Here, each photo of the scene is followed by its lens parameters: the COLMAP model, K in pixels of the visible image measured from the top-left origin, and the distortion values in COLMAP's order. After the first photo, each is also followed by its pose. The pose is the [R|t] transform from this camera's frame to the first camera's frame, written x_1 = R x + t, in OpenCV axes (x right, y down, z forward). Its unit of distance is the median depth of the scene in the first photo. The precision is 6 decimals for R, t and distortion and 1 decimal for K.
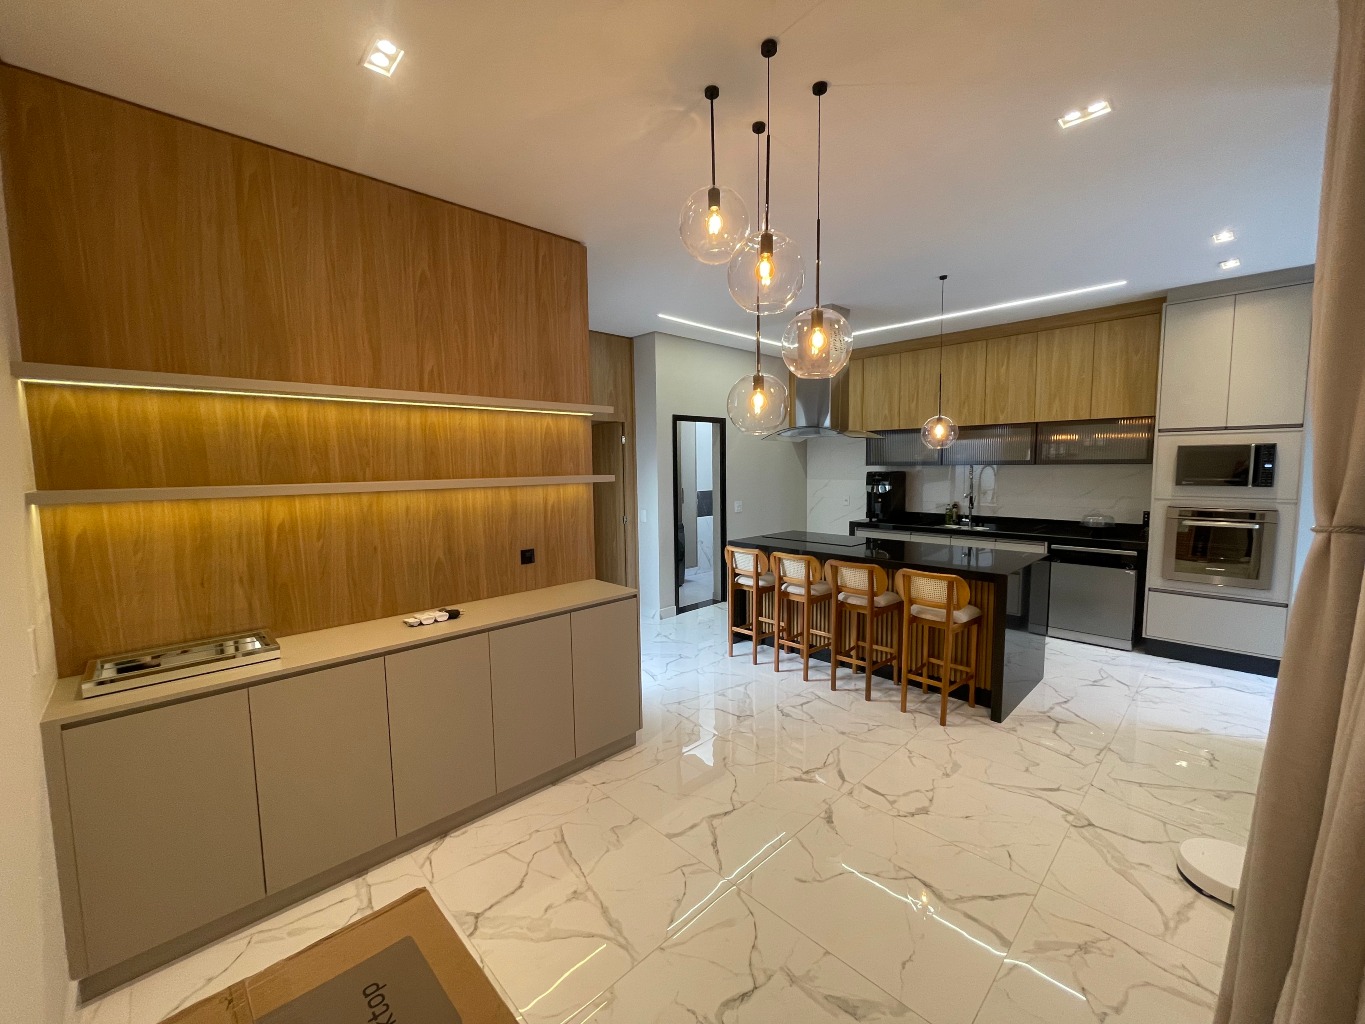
lens RADIAL K [[551.2, 0, 682.5], [0, 551.2, 512.0], [0, 0, 1]] dist [-0.002781, -0.000172]
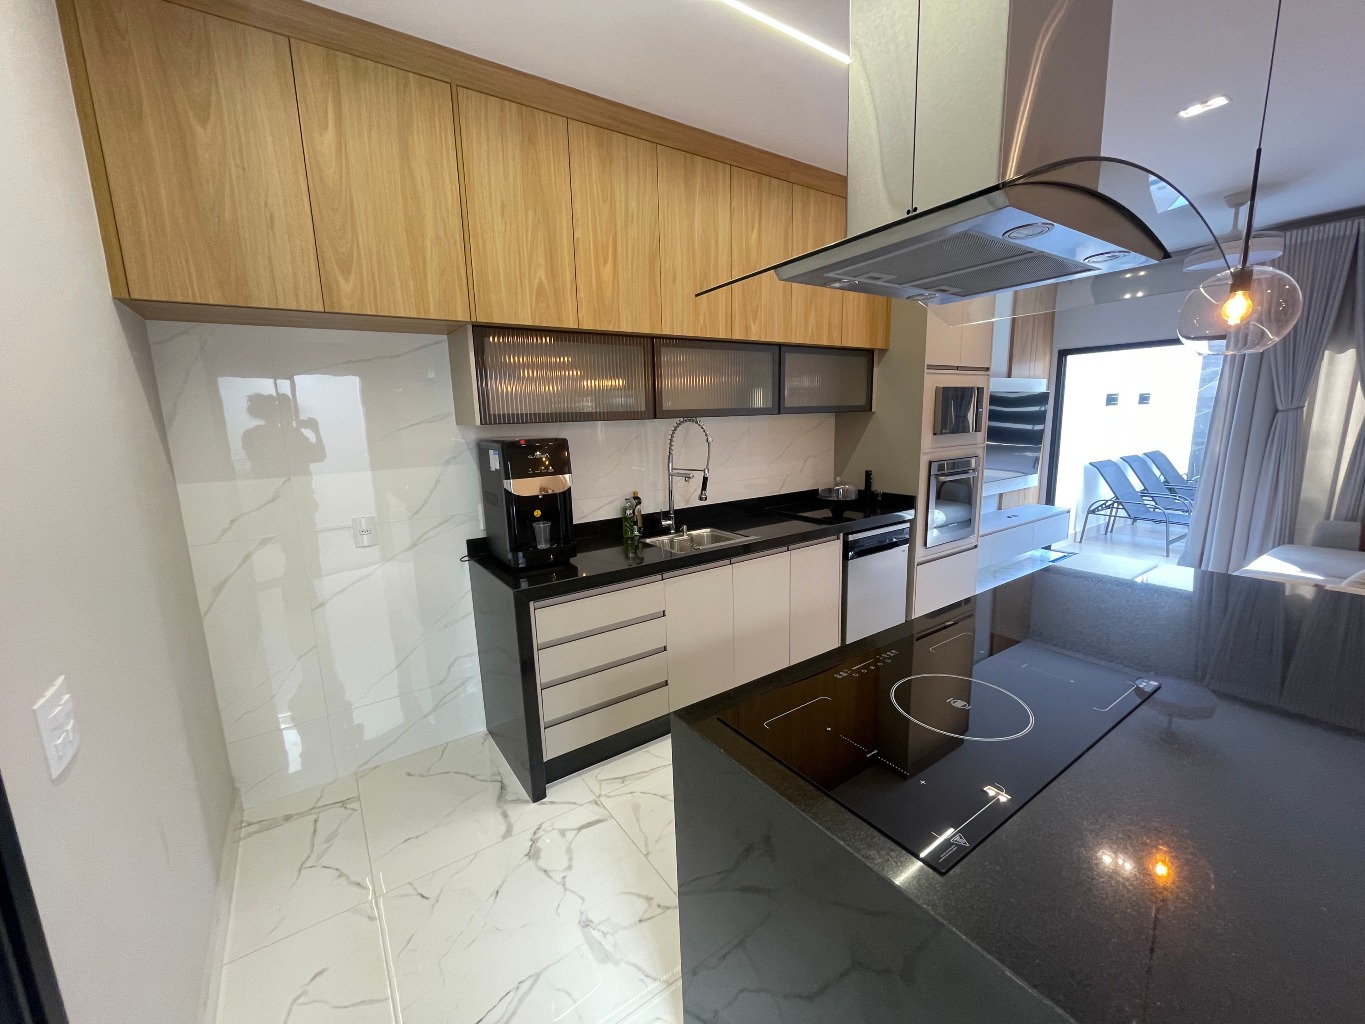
lens RADIAL K [[551.2, 0, 682.5], [0, 551.2, 512.0], [0, 0, 1]] dist [-0.002781, -0.000172]
pose [[0.173866, -0.168329, 0.970276, 0.005054], [0.112175, 0.982255, 0.150307, -0.216212], [-0.978360, 0.082708, 0.189663, 2.587781]]
